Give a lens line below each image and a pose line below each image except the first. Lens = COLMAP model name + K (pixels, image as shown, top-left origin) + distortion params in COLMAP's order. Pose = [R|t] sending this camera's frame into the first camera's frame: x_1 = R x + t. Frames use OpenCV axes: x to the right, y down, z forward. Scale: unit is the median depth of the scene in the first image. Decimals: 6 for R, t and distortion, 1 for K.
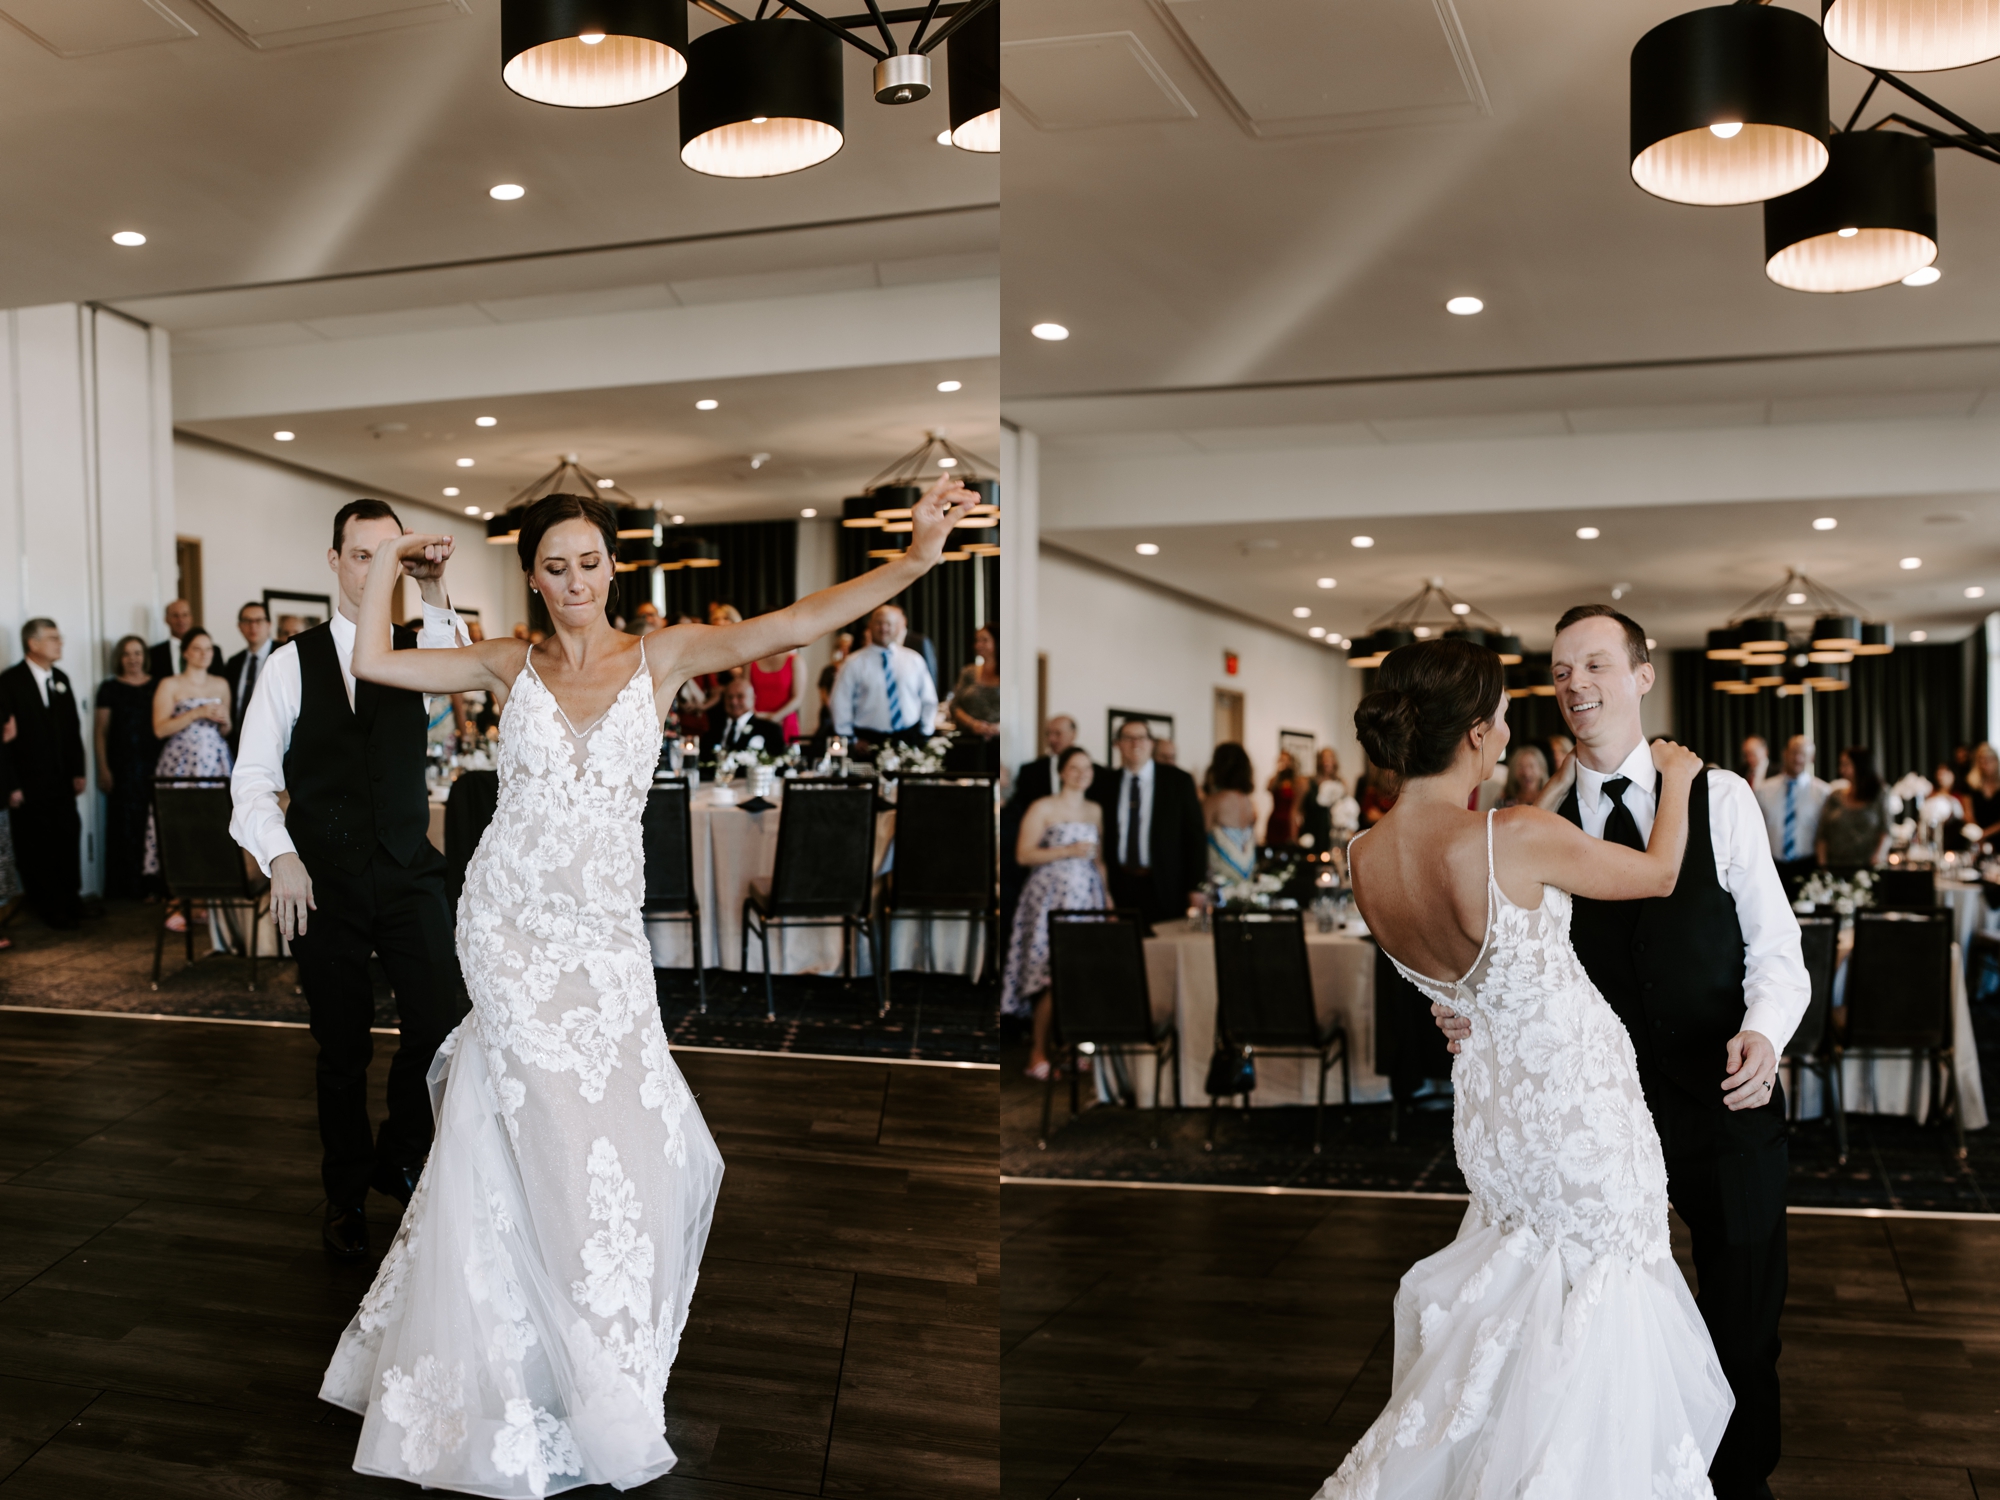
lens RADIAL K [[1958.3, 0, 1000.0], [0, 1958.3, 750.0], [0, 0, 1]] dist [-0.101690, 0.002246]
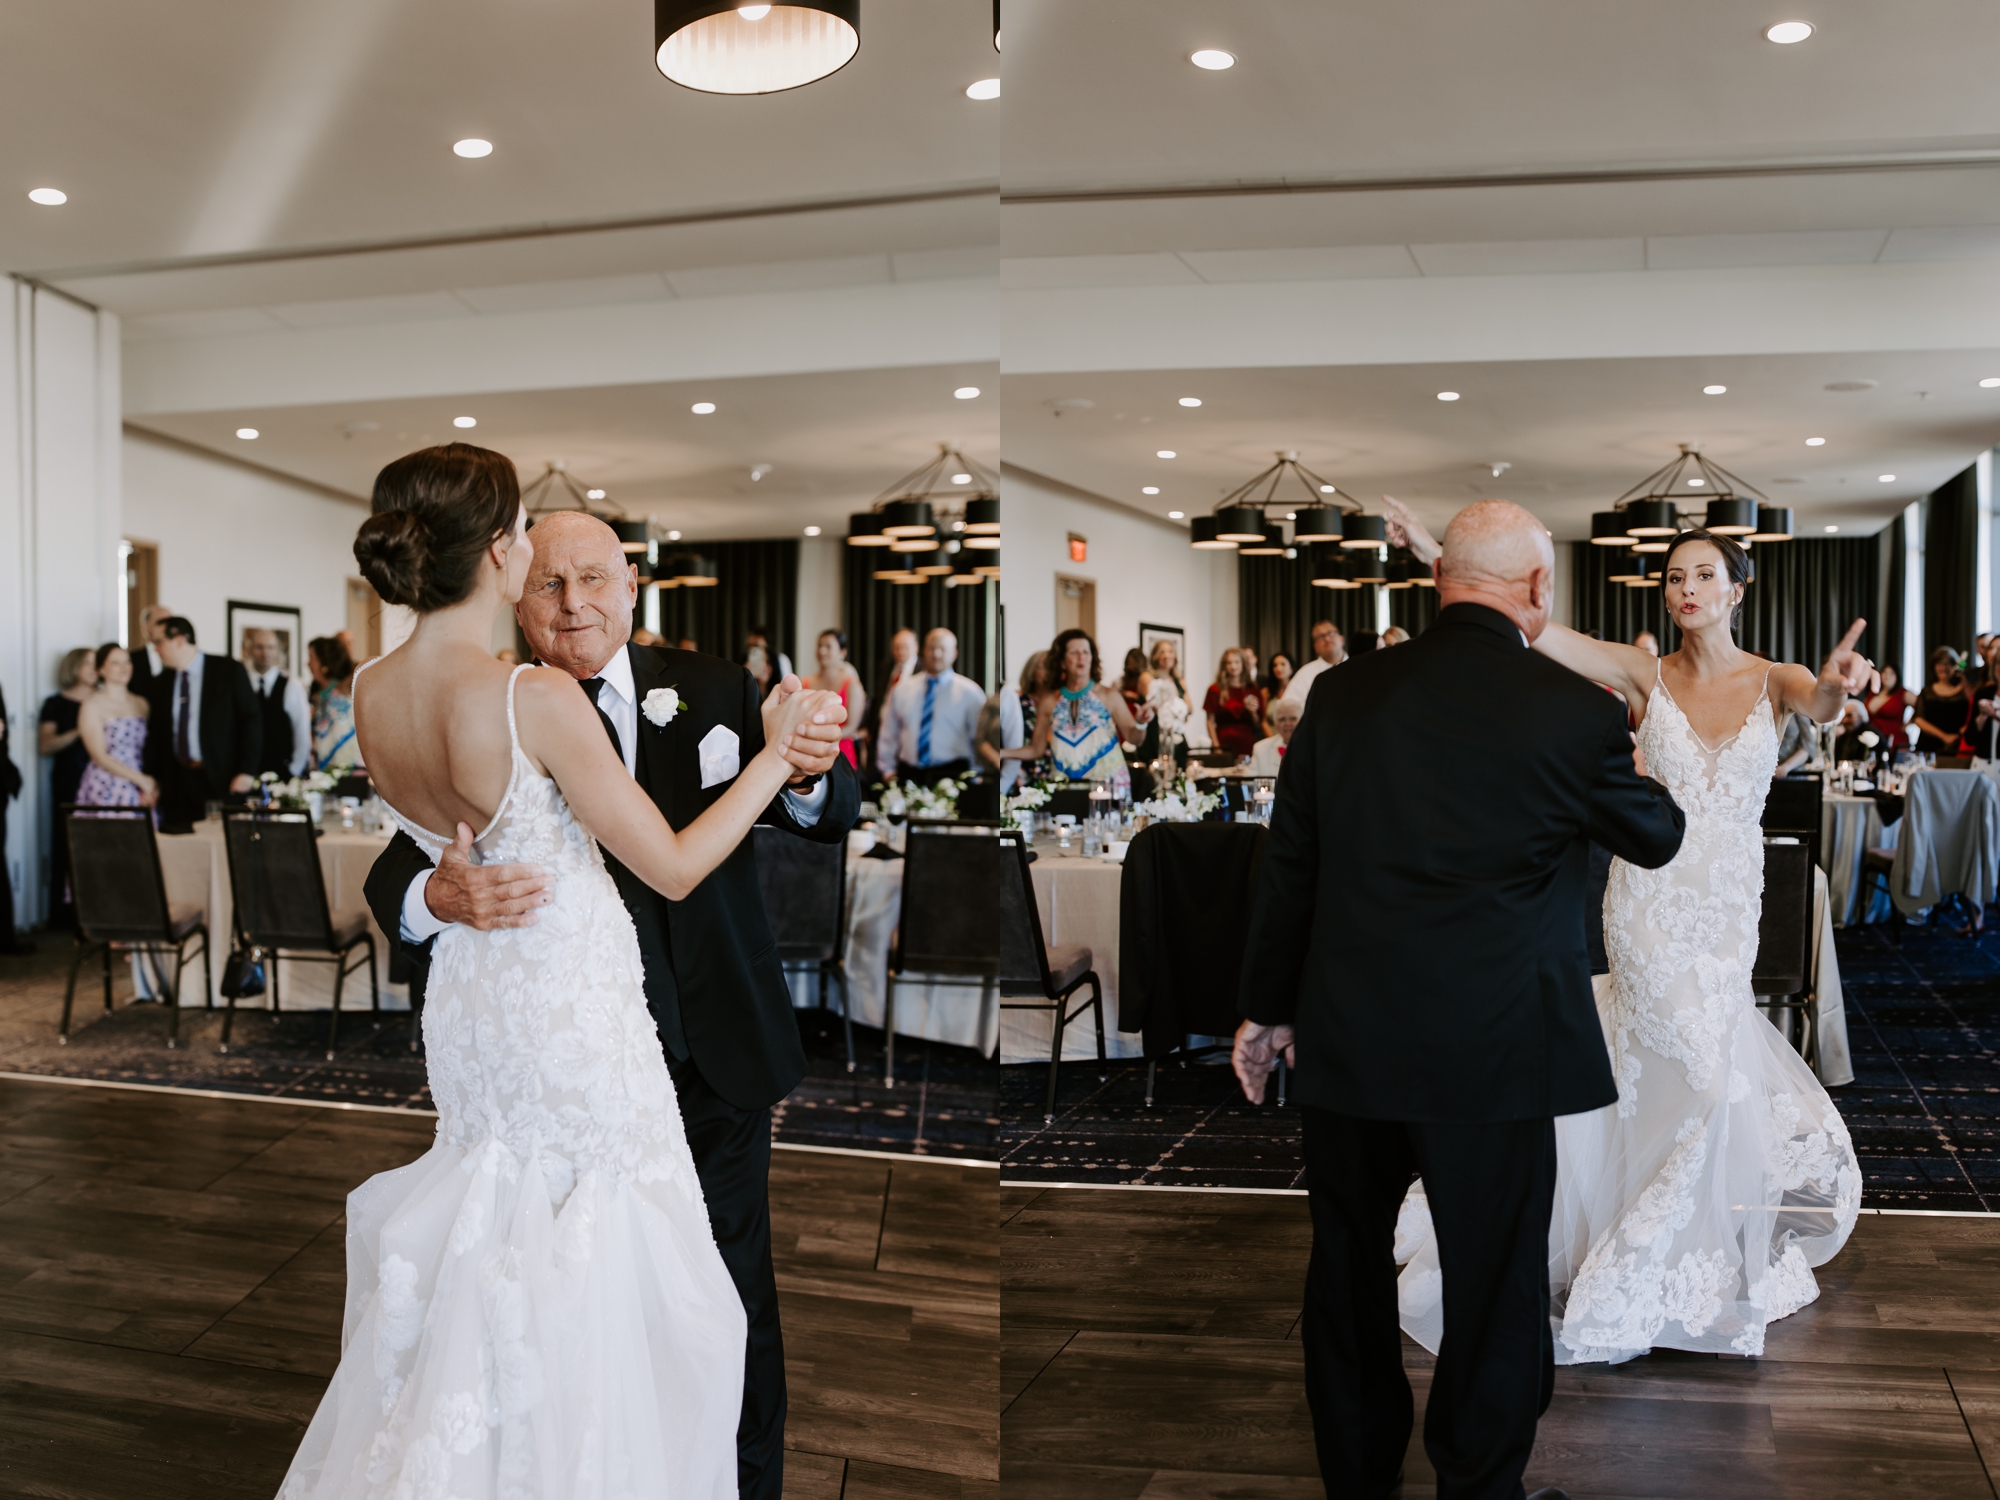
lens RADIAL K [[1958.3, 0, 1000.0], [0, 1958.3, 750.0], [0, 0, 1]] dist [-0.101690, 0.002246]
pose [[0.999815, 0.019242, -0.000669, -0.009279], [-0.019250, 0.999704, -0.014886, -0.006216], [0.000383, 0.014896, 0.999889, 0.115822]]
